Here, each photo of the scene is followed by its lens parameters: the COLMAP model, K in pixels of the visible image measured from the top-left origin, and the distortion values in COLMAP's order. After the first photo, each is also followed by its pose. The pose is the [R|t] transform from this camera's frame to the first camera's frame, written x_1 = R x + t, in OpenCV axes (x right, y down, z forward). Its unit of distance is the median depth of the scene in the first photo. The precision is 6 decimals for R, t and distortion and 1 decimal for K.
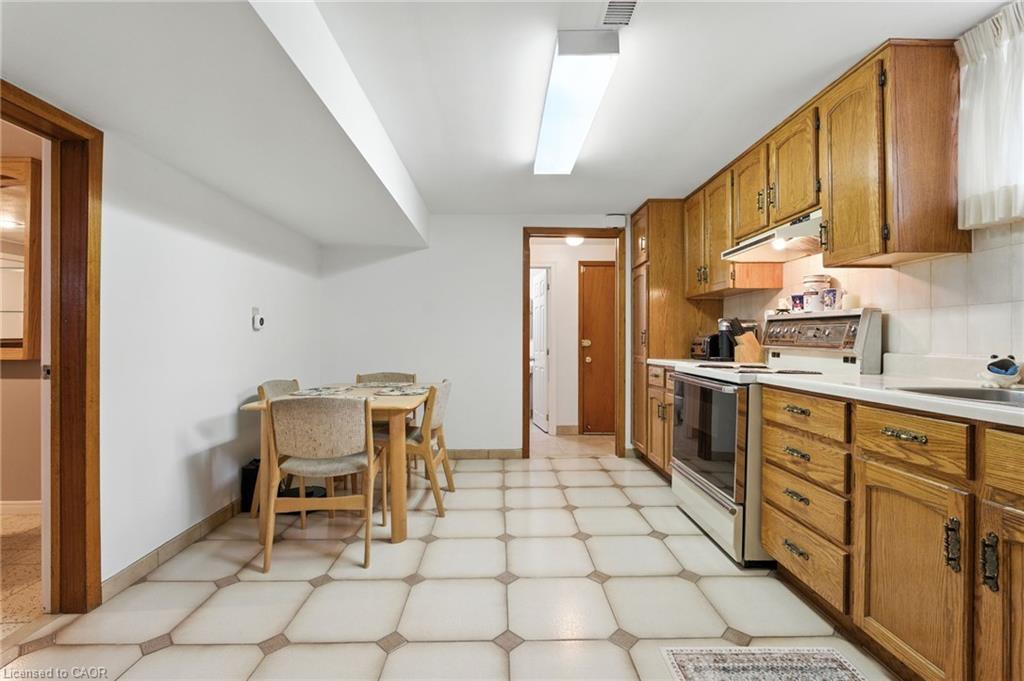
lens RADIAL K [[470.8, 0, 507.3], [0, 470.8, 339.6], [0, 0, 1]] dist [-0.013590, 0.002112]
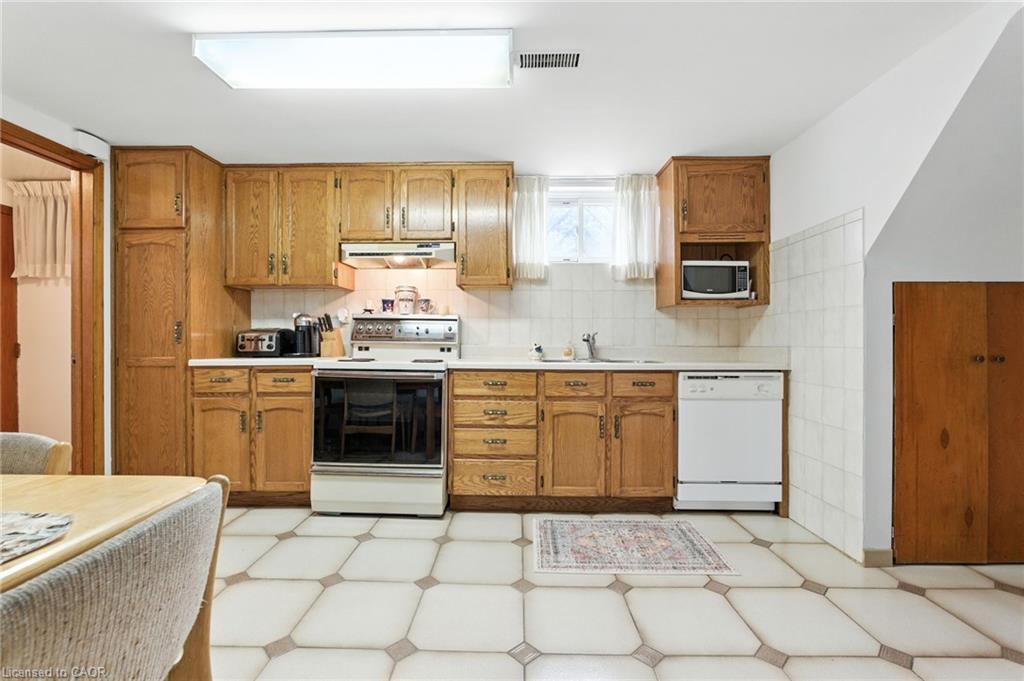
lens RADIAL K [[470.8, 0, 509.9], [0, 470.8, 340.8], [0, 0, 1]] dist [-0.013590, 0.002112]
pose [[-0.005257, -0.005102, 0.999973, -0.747032], [-0.004337, 0.999978, 0.005080, 0.007285], [-0.999977, -0.004310, -0.005279, 0.823396]]
